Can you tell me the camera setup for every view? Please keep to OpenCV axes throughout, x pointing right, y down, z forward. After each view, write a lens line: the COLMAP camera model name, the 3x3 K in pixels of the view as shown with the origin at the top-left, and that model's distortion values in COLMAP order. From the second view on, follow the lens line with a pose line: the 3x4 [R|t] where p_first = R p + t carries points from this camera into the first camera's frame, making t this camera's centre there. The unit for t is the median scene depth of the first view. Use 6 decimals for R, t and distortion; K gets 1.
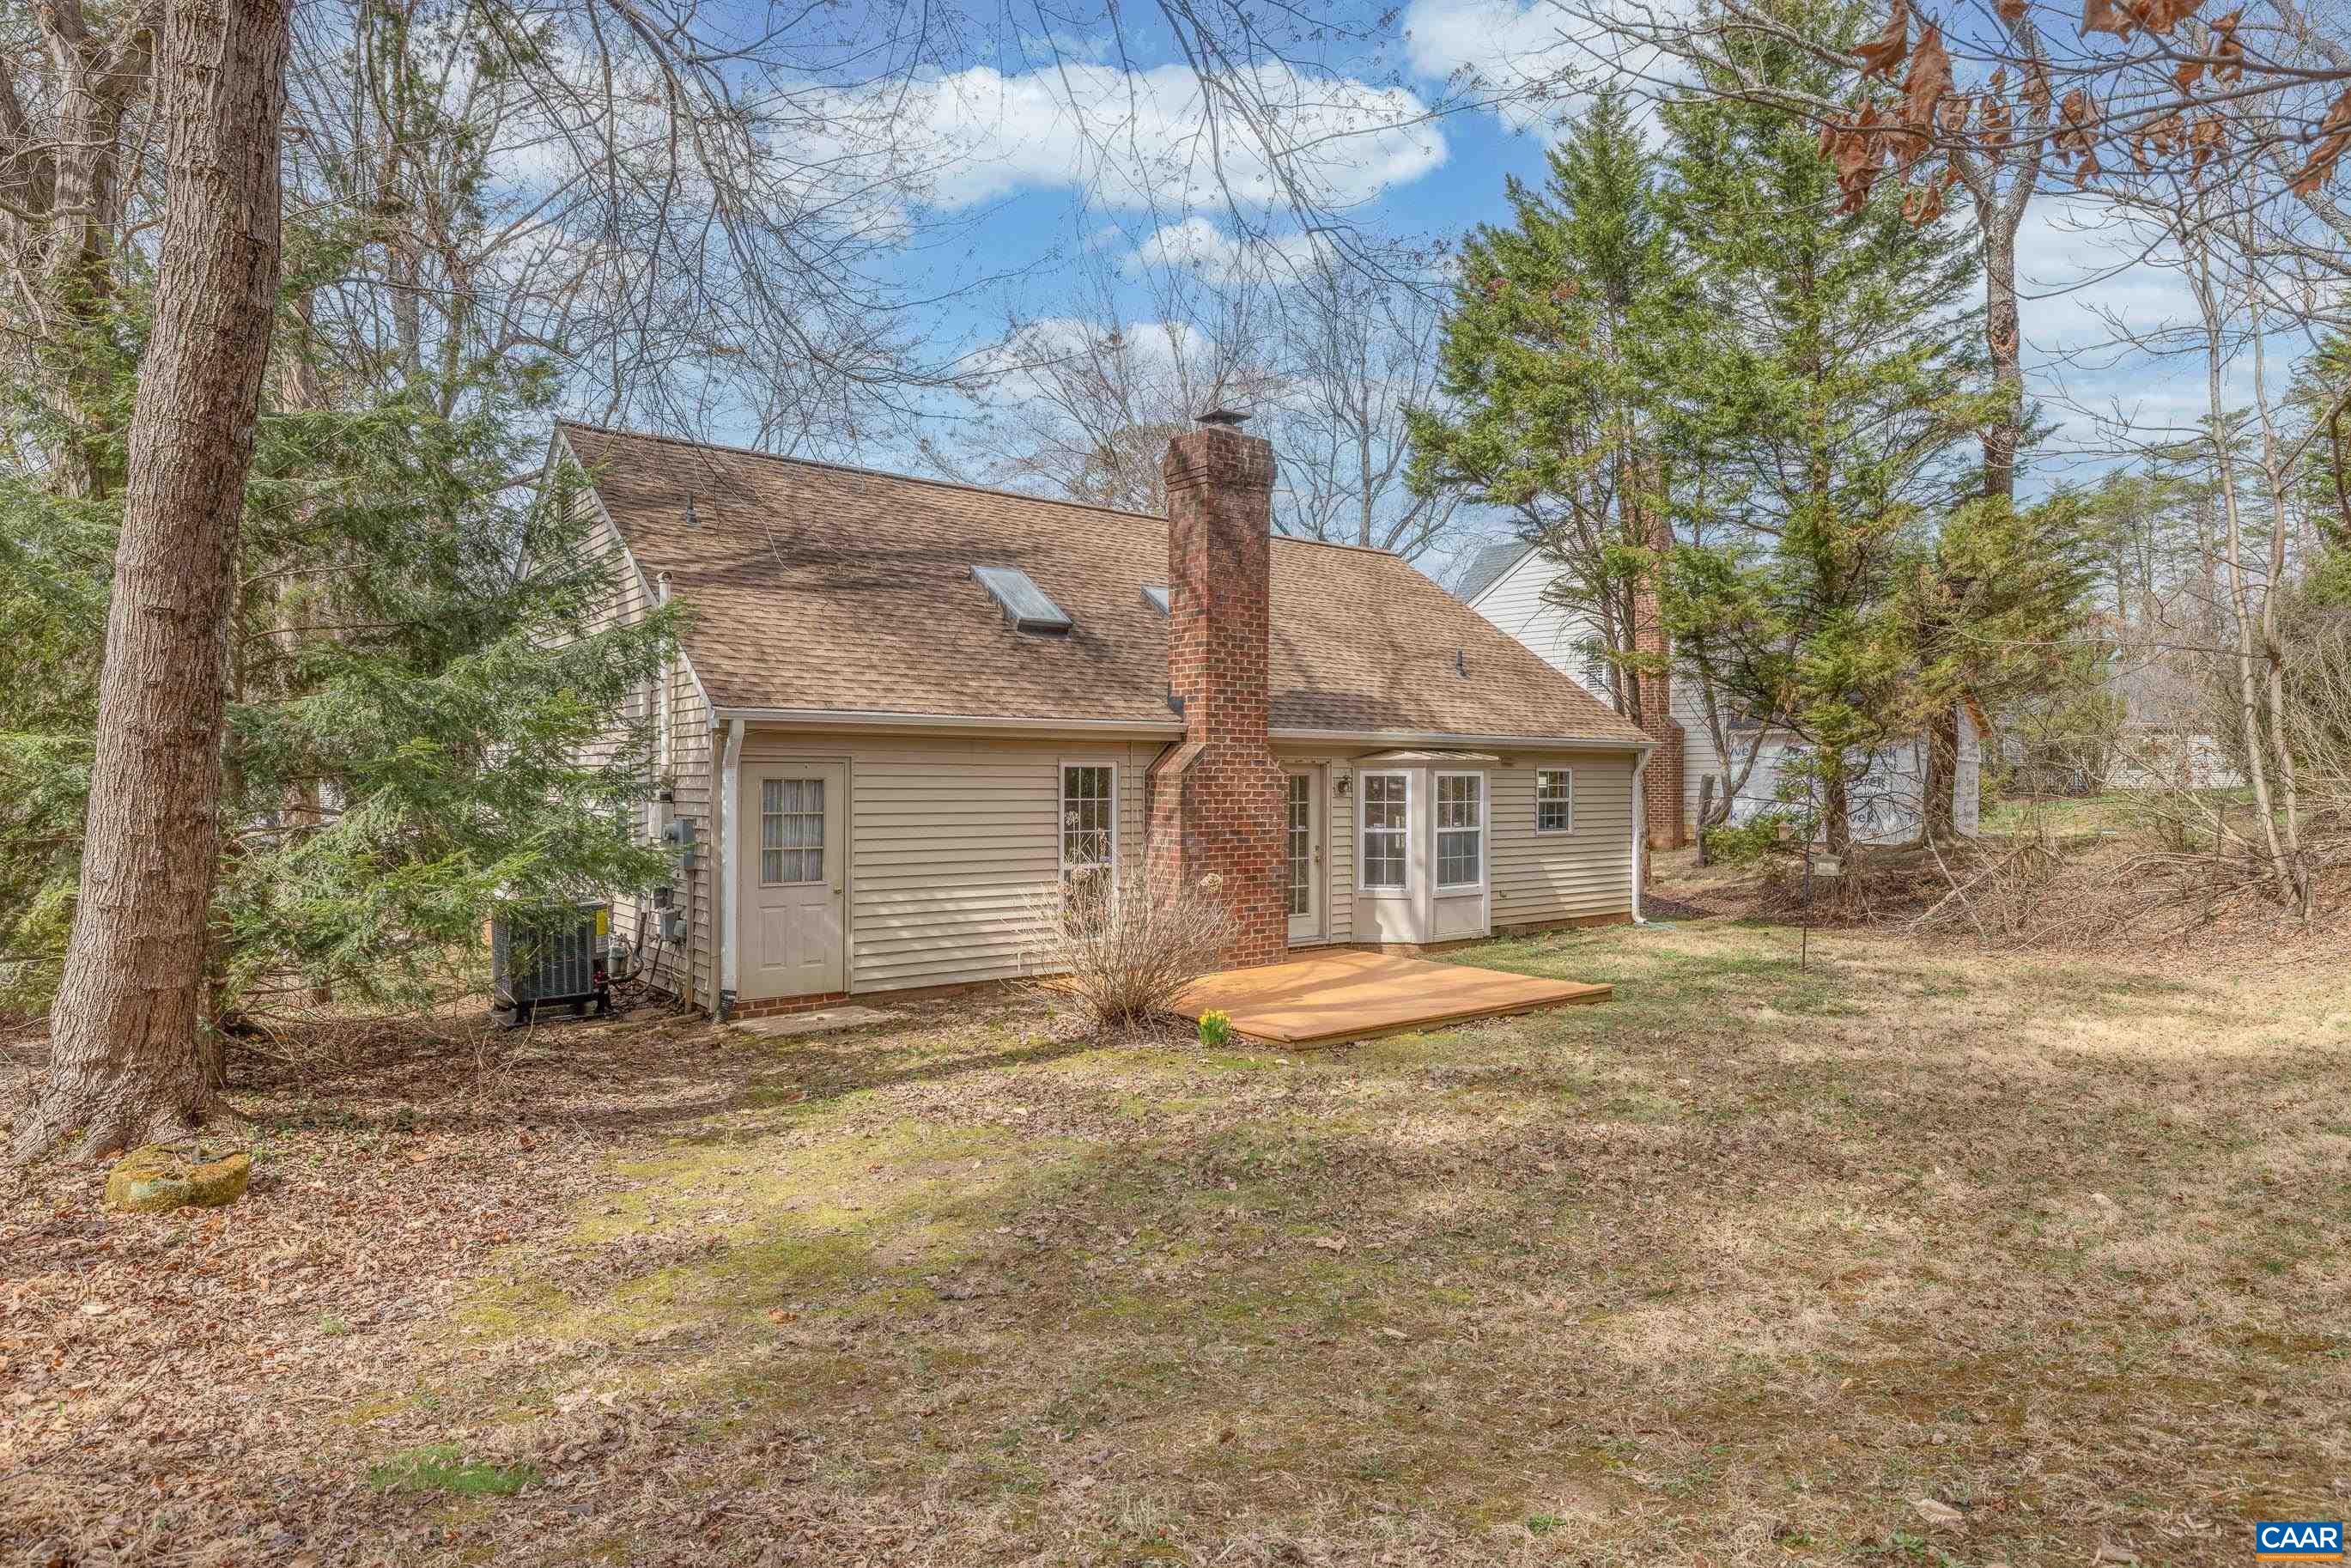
lens RADIAL K [[1385.0, 0, 1175.5], [0, 1385.0, 784.0], [0, 0, 1]] dist [-0.000759, -0.000206]
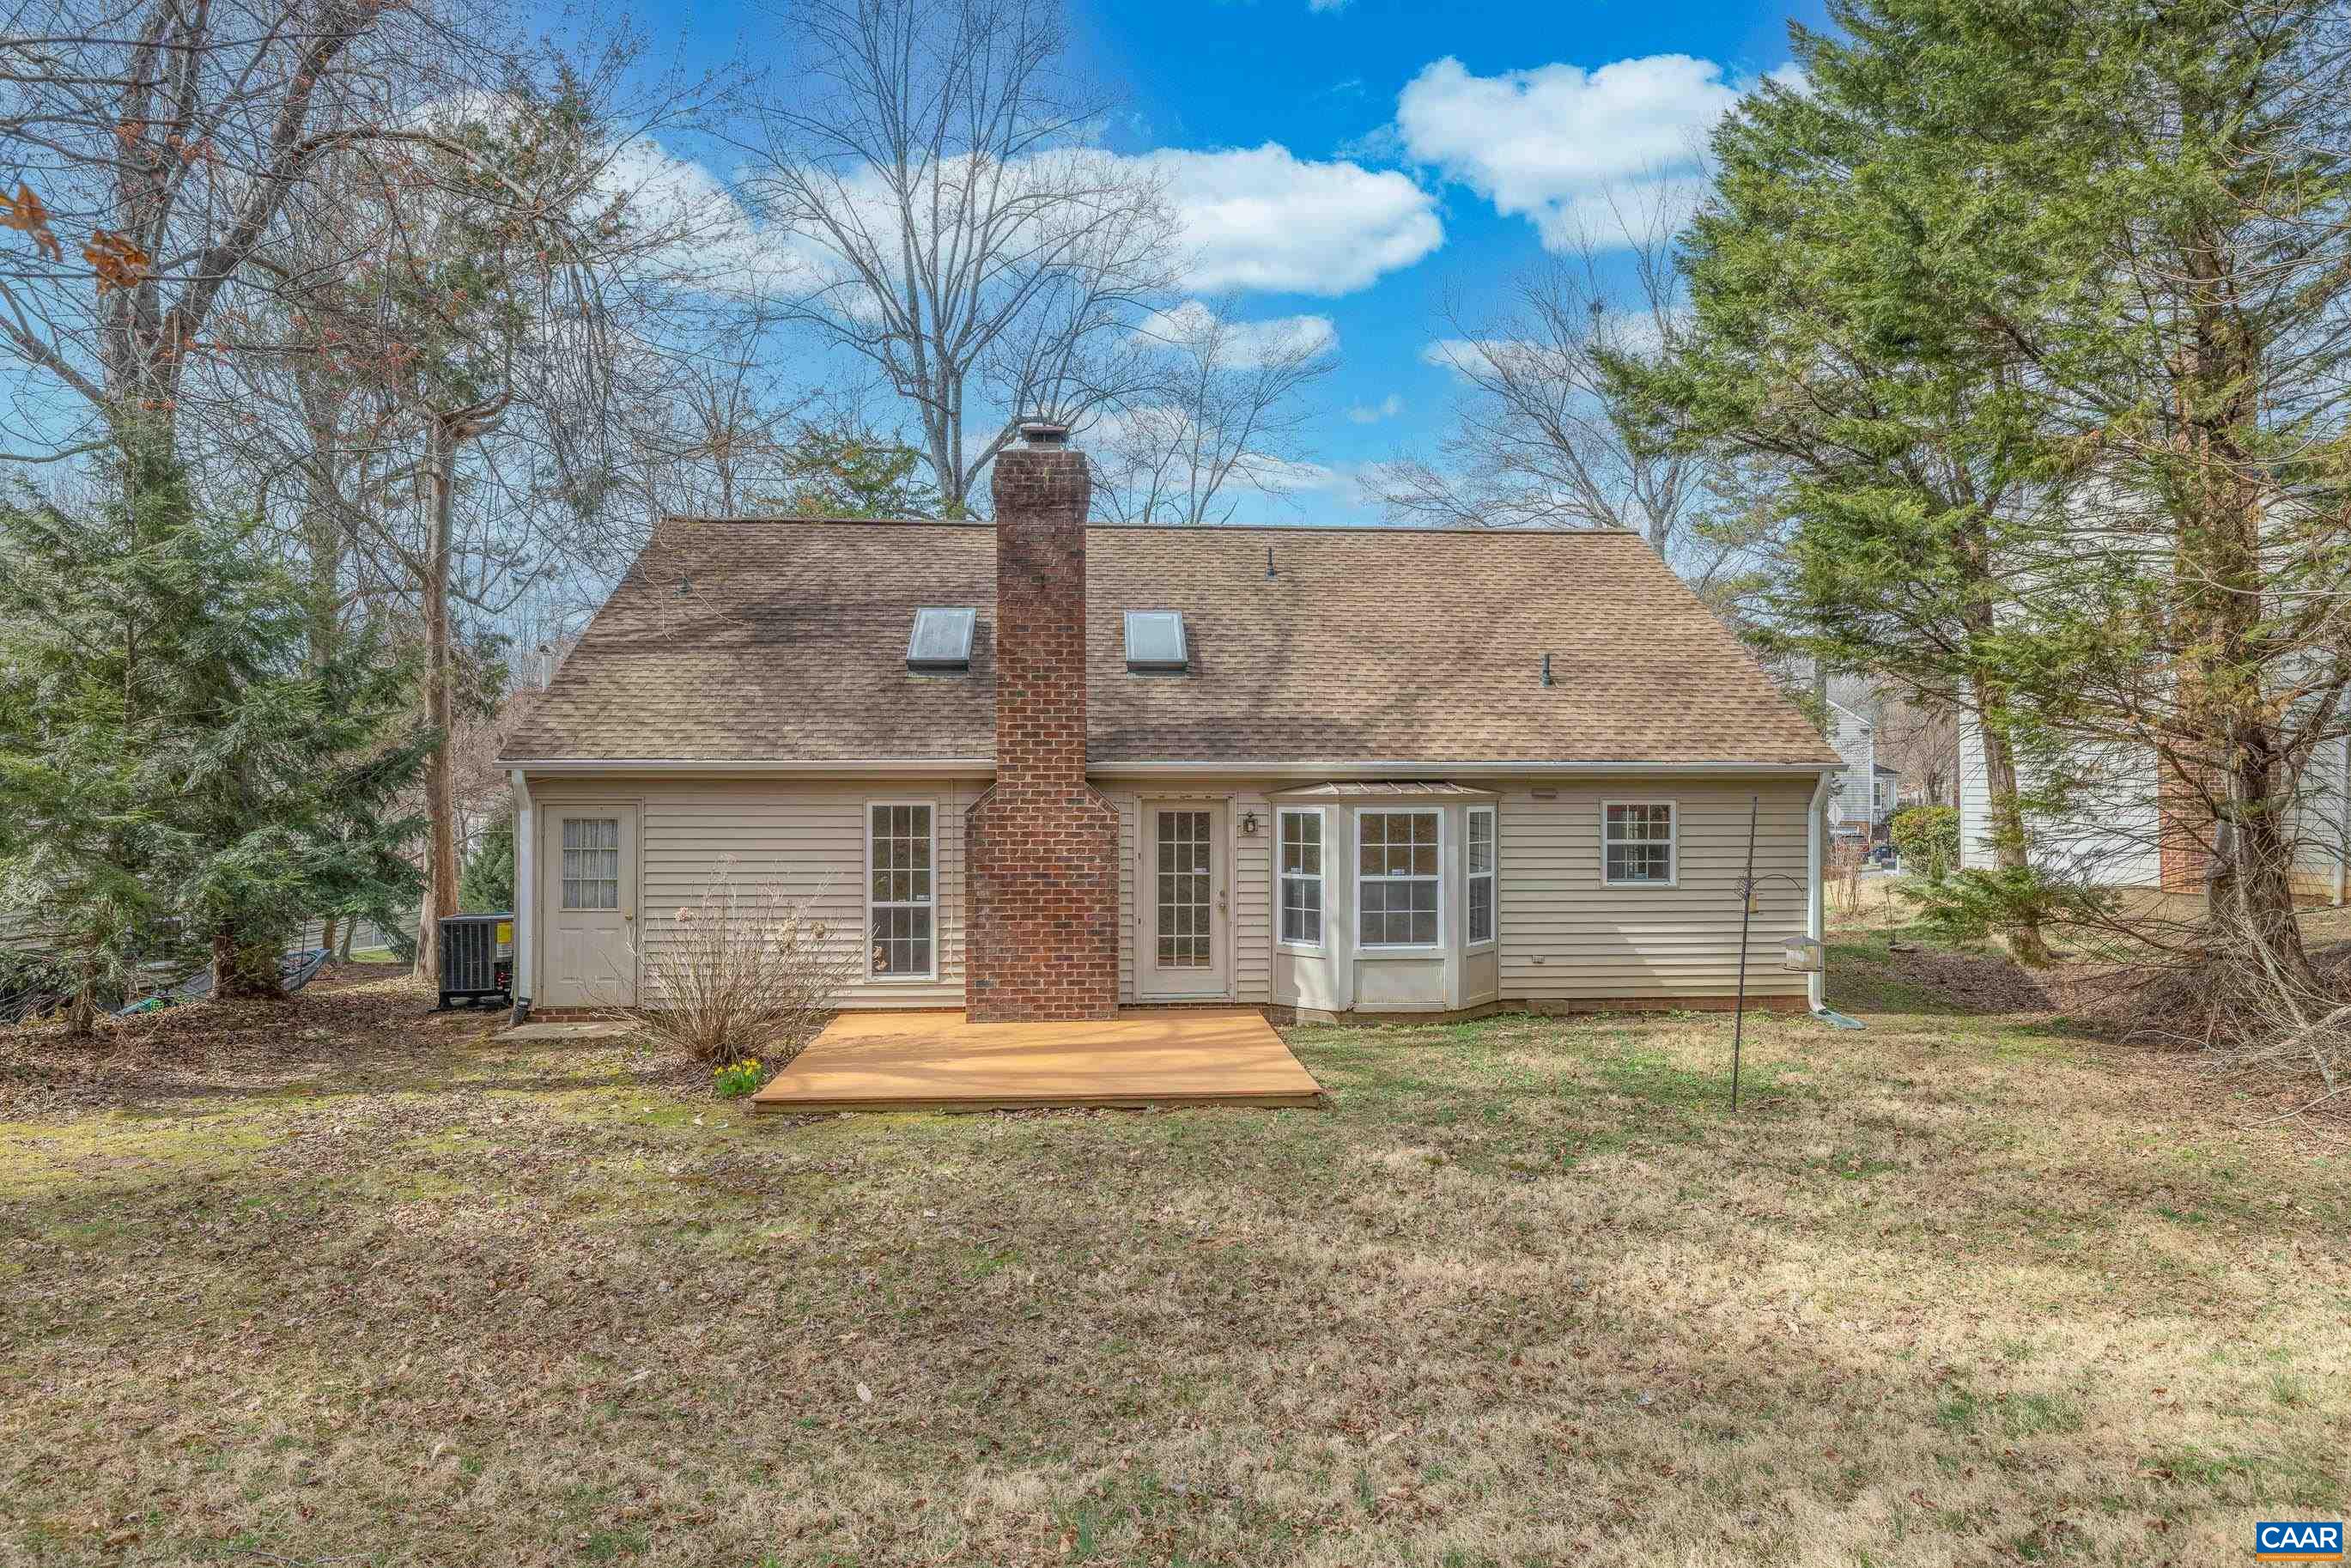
lens RADIAL K [[1385.0, 0, 1175.5], [0, 1385.0, 784.0], [0, 0, 1]] dist [-0.000759, -0.000206]
pose [[0.808957, -0.003130, -0.587859, 0.594401], [0.001504, 0.999994, -0.003254, -0.021311], [0.587865, 0.001748, 0.808957, 0.260581]]
